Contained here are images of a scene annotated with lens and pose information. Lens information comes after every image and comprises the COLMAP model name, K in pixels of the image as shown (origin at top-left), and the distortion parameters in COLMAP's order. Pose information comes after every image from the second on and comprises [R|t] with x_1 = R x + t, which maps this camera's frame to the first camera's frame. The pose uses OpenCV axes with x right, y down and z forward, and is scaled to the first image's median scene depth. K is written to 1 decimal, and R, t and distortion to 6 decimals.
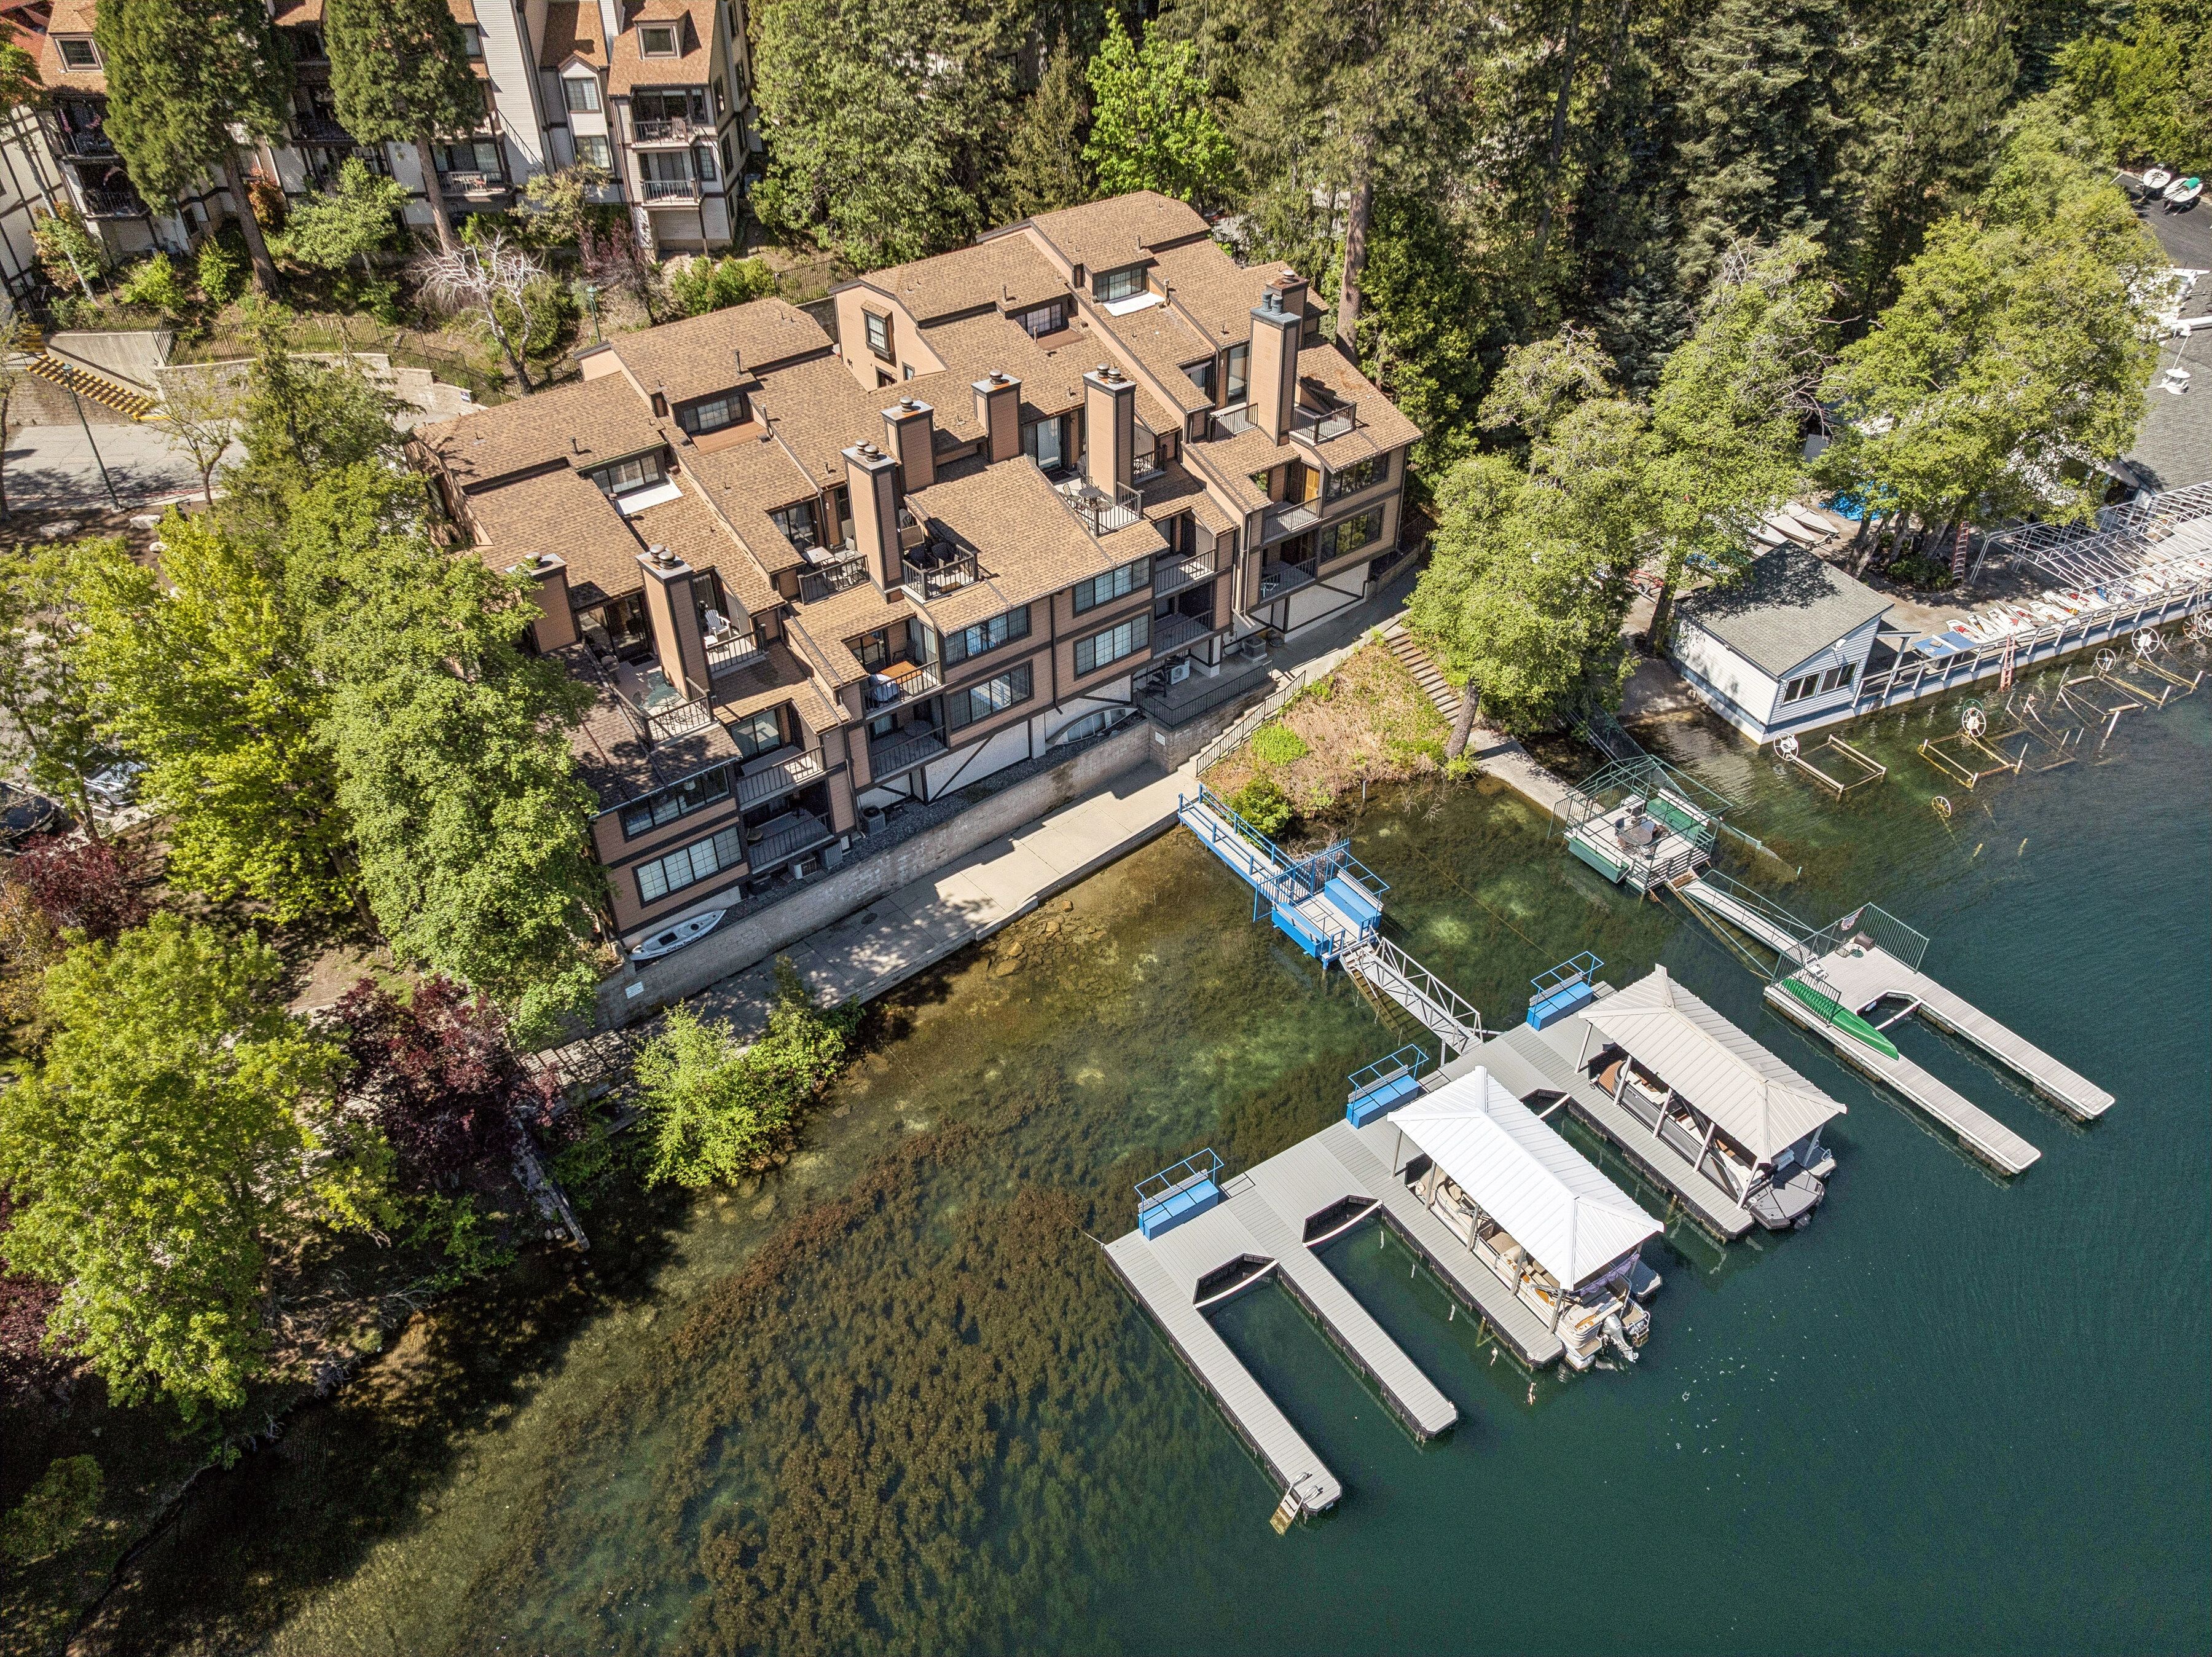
lens RADIAL K [[1565.0, 0, 1130.4], [0, 1565.0, 841.6], [0, 0, 1]] dist [-0.031007, -0.003680]
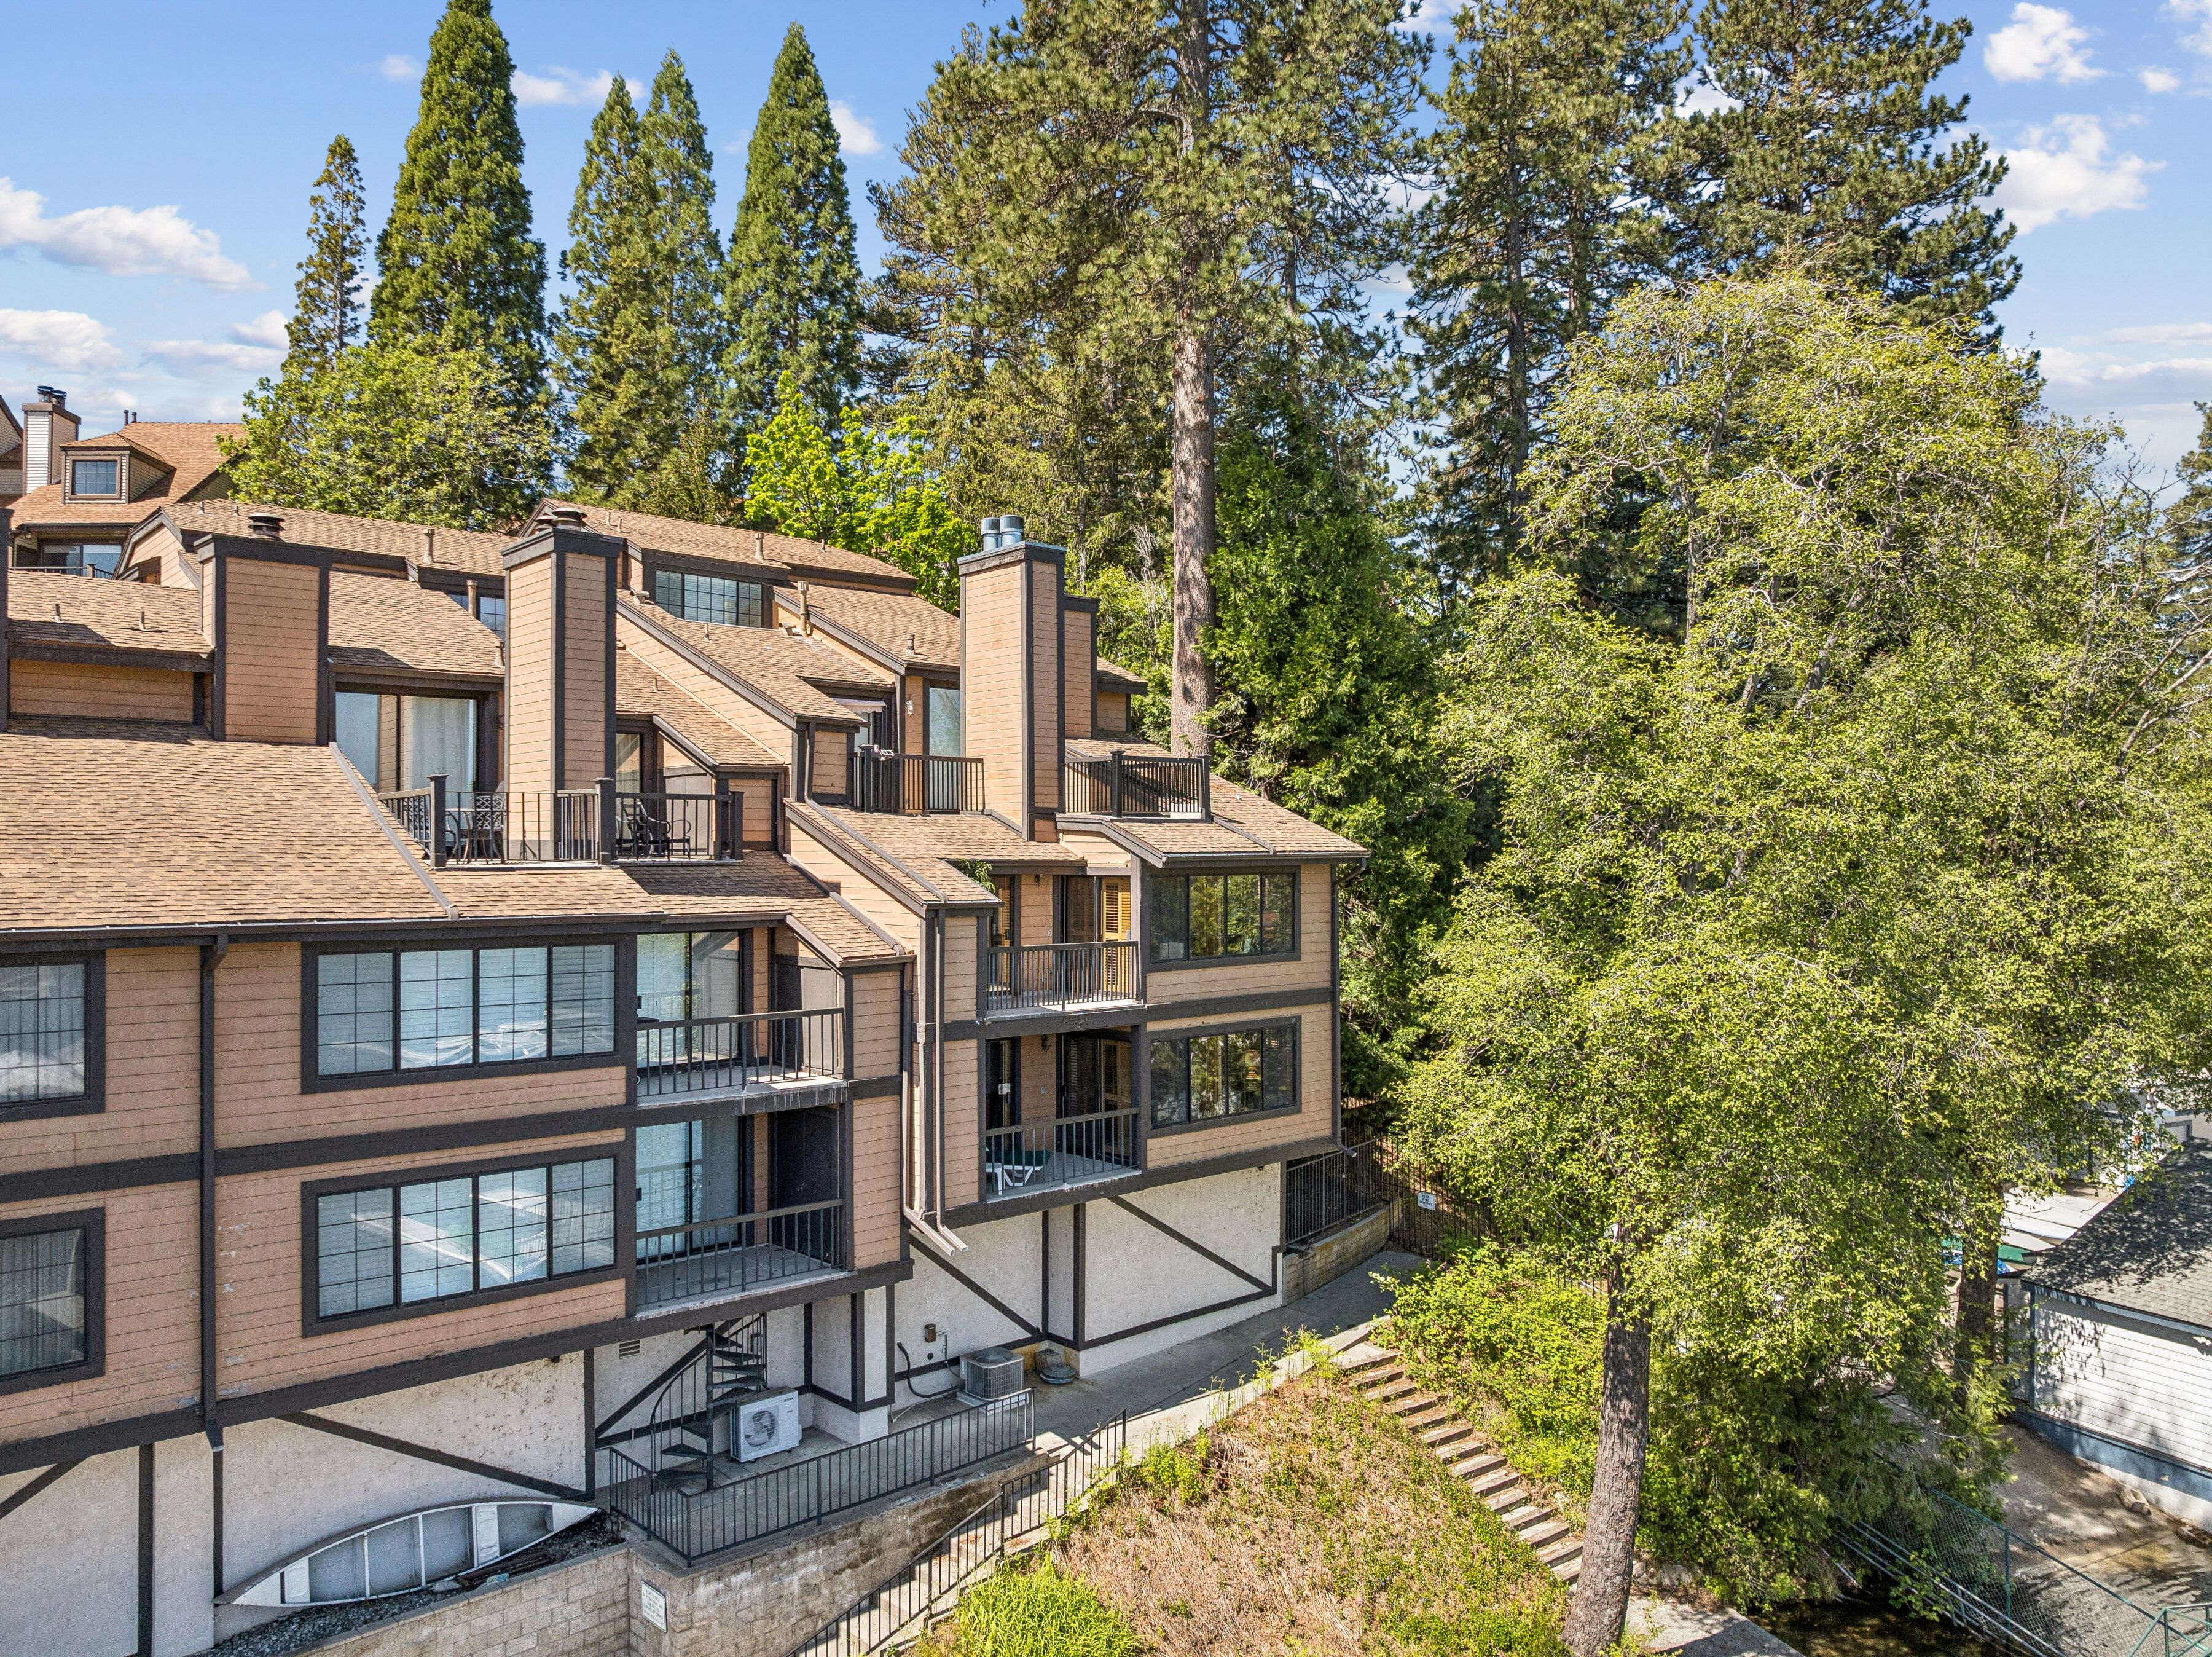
lens RADIAL K [[1607.4, 0, 1113.5], [0, 1607.4, 820.6], [0, 0, 1]] dist [-0.018989, -0.002306]
pose [[0.998449, -0.004542, 0.055495, 0.098124], [0.038387, 0.778113, -0.626950, 0.014226], [-0.040333, 0.628108, 0.777080, 0.697166]]
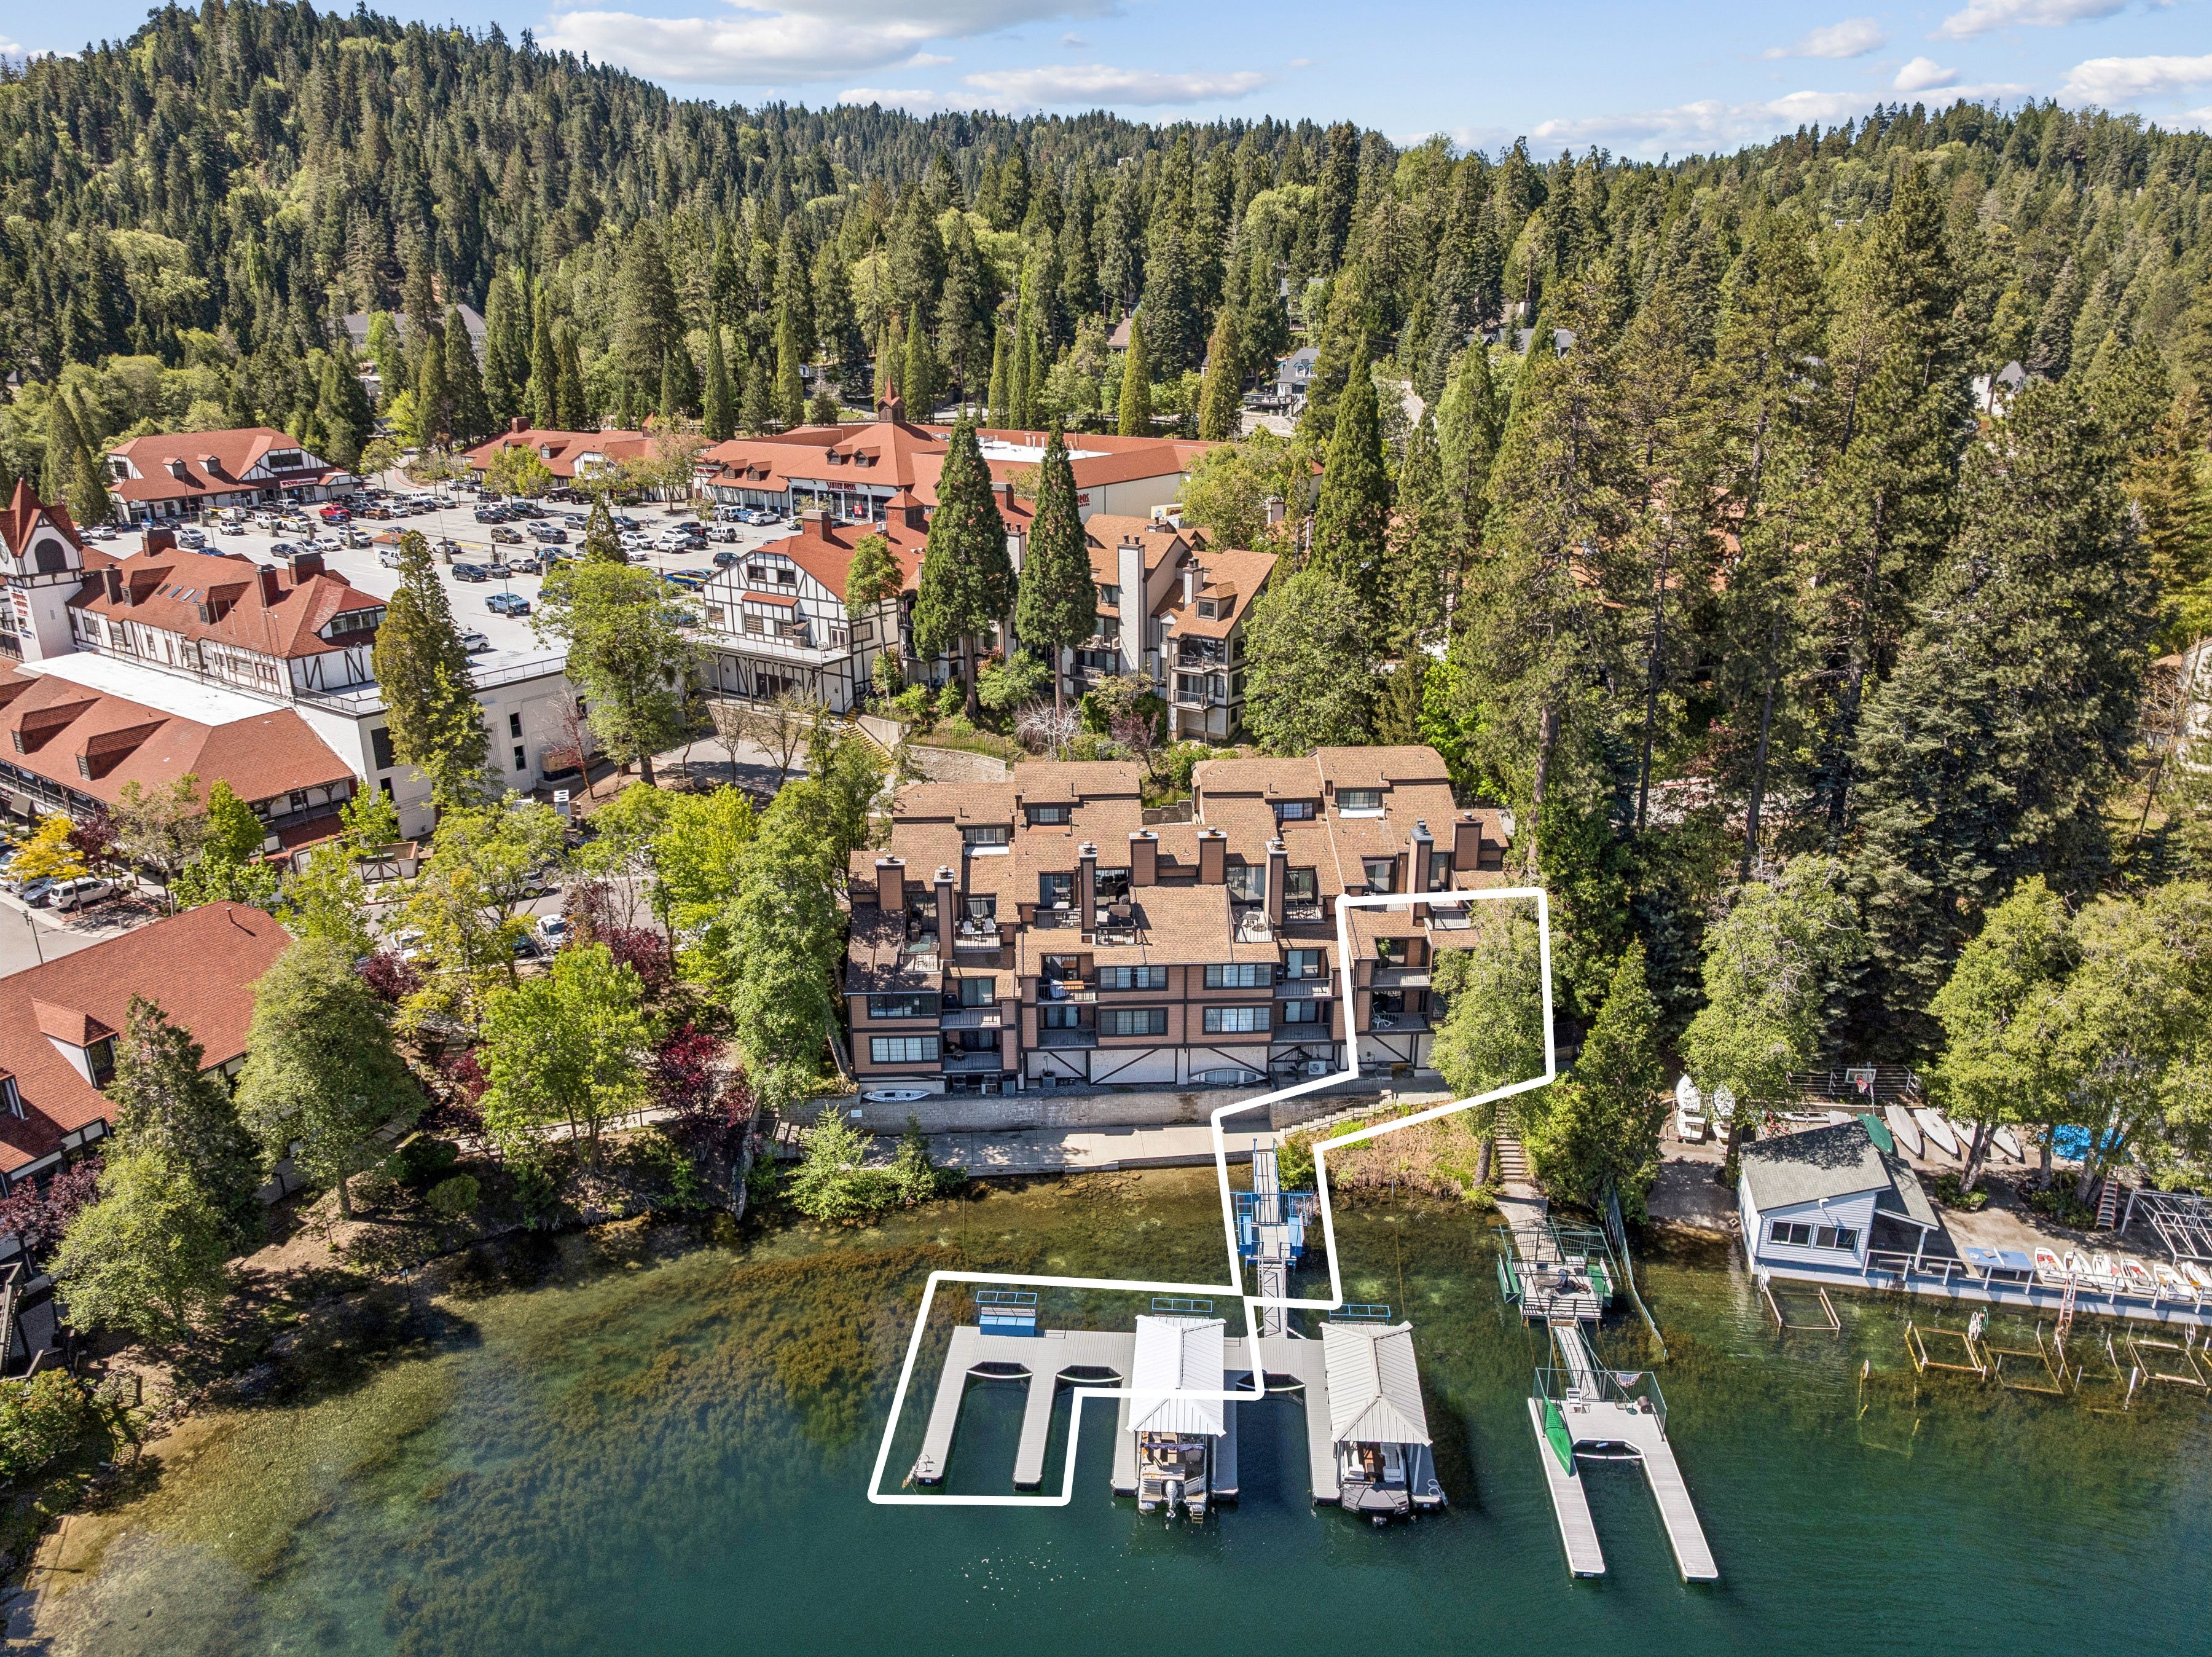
lens RADIAL K [[1607.4, 0, 1113.5], [0, 1607.4, 820.6], [0, 0, 1]] dist [-0.018989, -0.002306]
pose [[0.798846, 0.190730, -0.570497, 0.708298], [-0.368277, 0.904955, -0.213138, 0.065613], [0.475622, 0.380365, 0.793162, -0.300027]]
